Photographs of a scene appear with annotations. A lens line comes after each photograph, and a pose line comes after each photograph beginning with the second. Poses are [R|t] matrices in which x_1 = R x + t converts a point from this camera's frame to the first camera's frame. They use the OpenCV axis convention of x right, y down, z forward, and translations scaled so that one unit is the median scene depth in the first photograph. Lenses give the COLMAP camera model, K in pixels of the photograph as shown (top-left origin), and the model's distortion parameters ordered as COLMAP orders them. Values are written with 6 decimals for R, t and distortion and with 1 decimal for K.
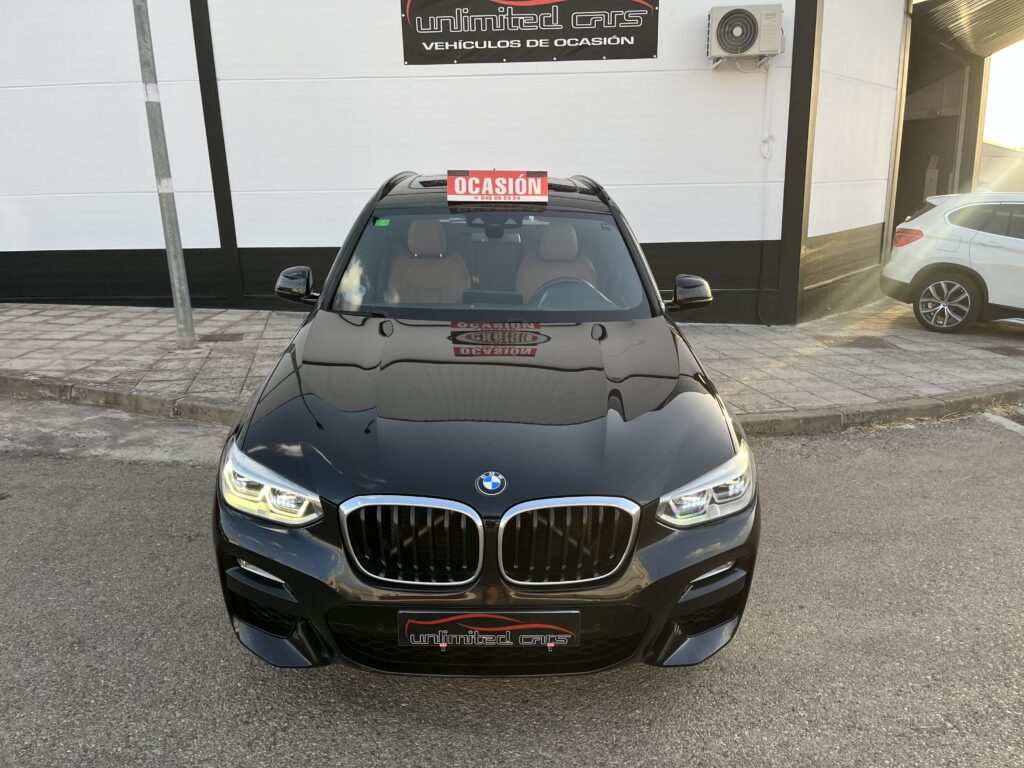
lens RADIAL K [[777.1, 0, 523.2], [0, 777.1, 388.2], [0, 0, 1]] dist [0.072136, -0.105353]
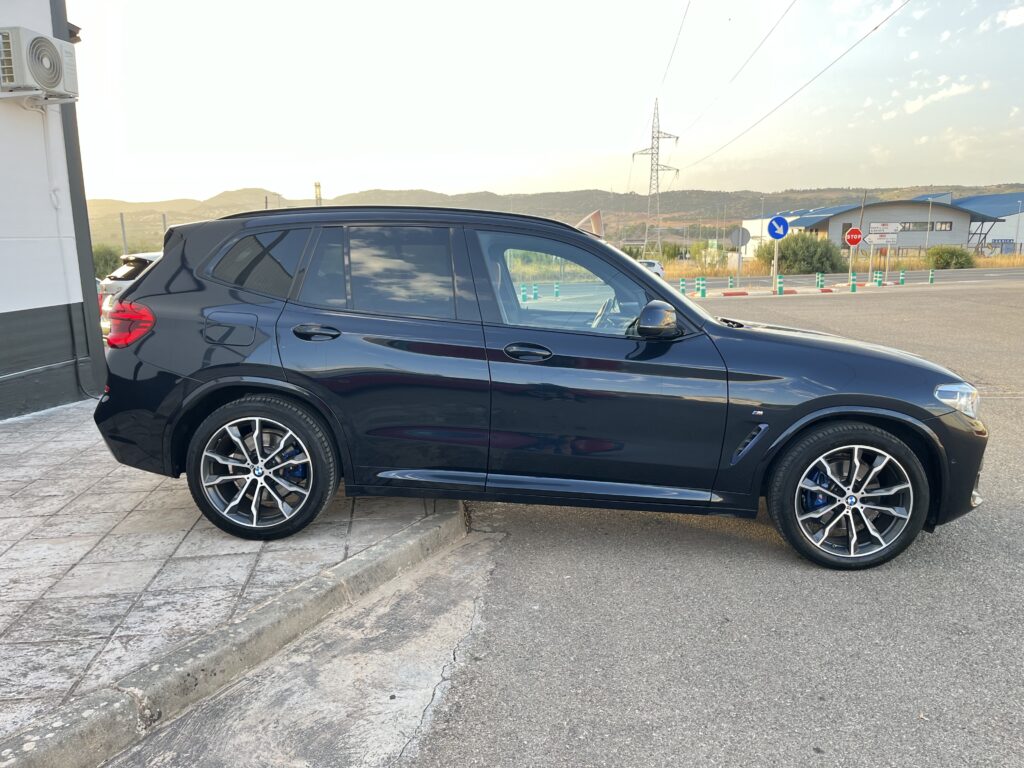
lens RADIAL K [[777.1, 0, 522.5], [0, 777.1, 394.3], [0, 0, 1]] dist [0.072136, -0.105353]
pose [[0.079785, -0.181837, 0.980087, -0.810678], [0.263781, 0.952022, 0.155156, -0.153052], [-0.961277, 0.246149, 0.123922, 0.688119]]
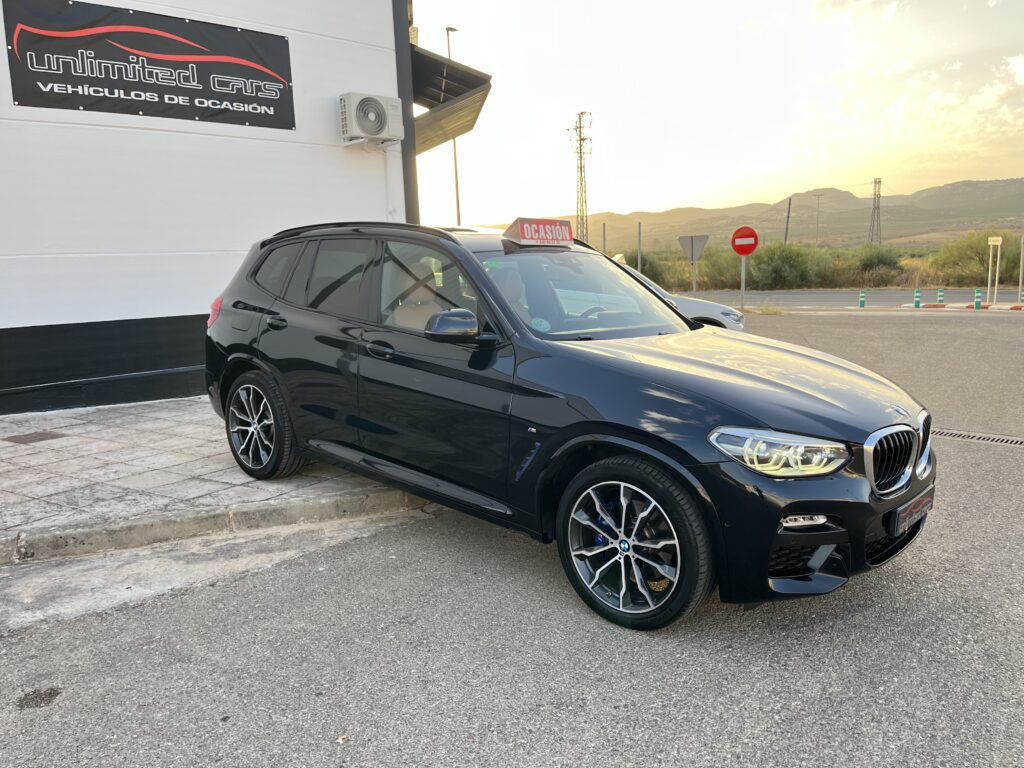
lens RADIAL K [[777.1, 0, 519.2], [0, 777.1, 398.3], [0, 0, 1]] dist [0.072136, -0.105353]
pose [[0.689755, -0.133940, 0.711546, -0.607173], [0.197918, 0.980191, -0.007347, -0.012994], [-0.696467, 0.145896, 0.702601, 0.177049]]
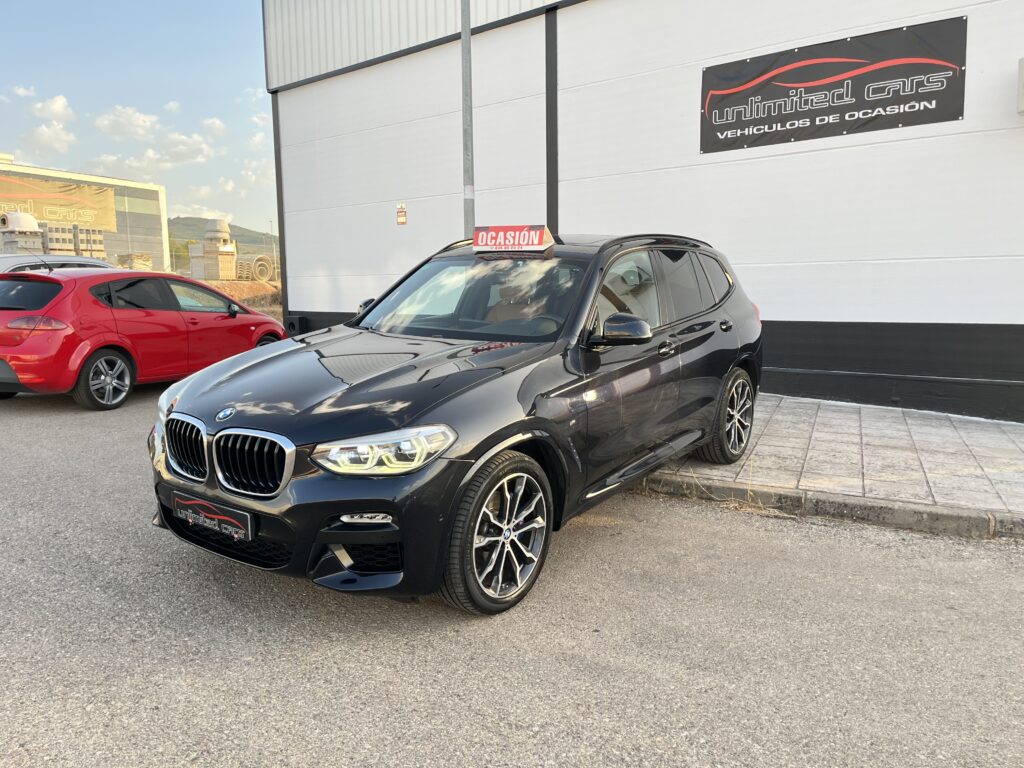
lens RADIAL K [[777.1, 0, 517.9], [0, 777.1, 384.6], [0, 0, 1]] dist [0.072136, -0.105353]
pose [[0.796559, 0.082138, -0.598955, 0.484520], [-0.158033, 0.984570, -0.075150, 0.035017], [0.583540, 0.154516, 0.797249, 0.056160]]
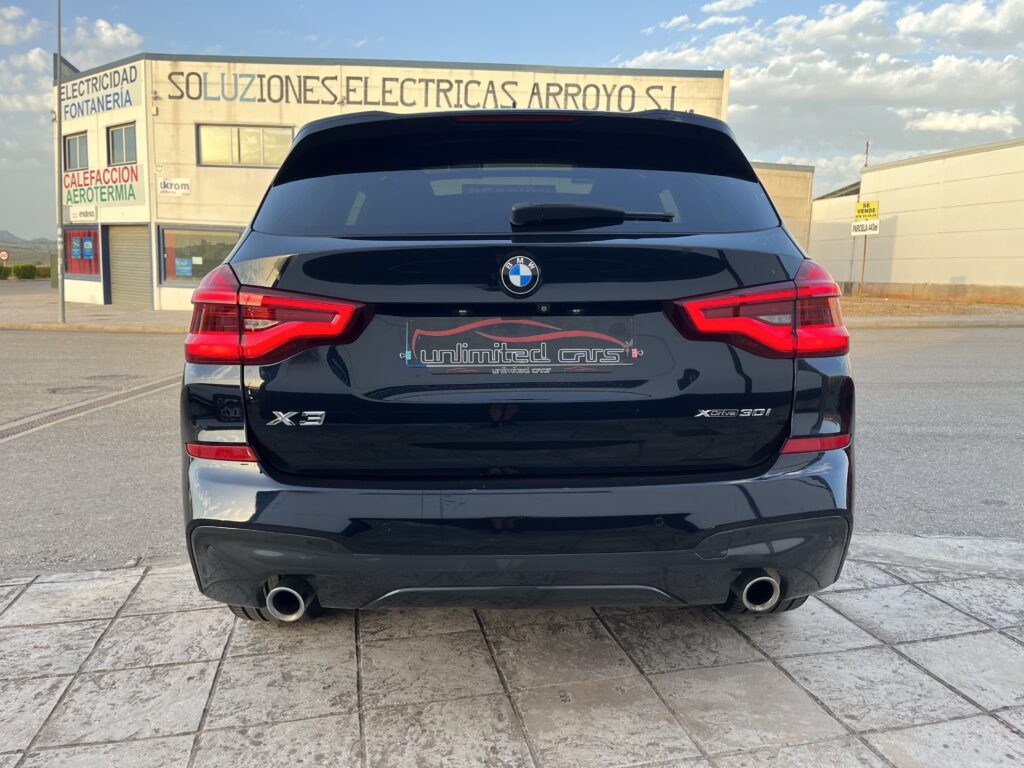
lens RADIAL K [[777.1, 0, 526.0], [0, 777.1, 383.5], [0, 0, 1]] dist [0.072136, -0.105353]
pose [[-0.999763, -0.017056, 0.013531, -0.048694], [-0.010594, 0.924081, 0.382050, -0.292261], [-0.019020, 0.381816, -0.924043, 1.408775]]
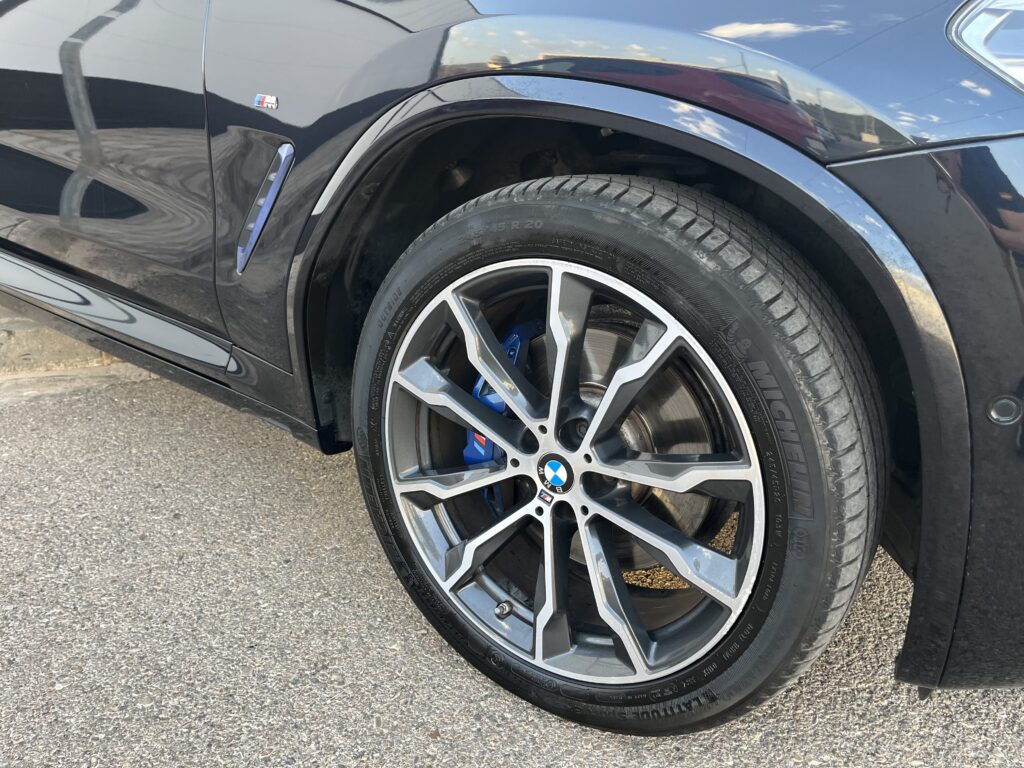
lens RADIAL K [[777.1, 0, 516.5], [0, 777.1, 386.0], [0, 0, 1]] dist [0.072136, -0.105353]
pose [[0.603669, -0.245557, 0.758476, -0.304847], [0.175542, 0.968975, 0.173992, 0.050825], [-0.777669, 0.028111, 0.628045, 0.428979]]
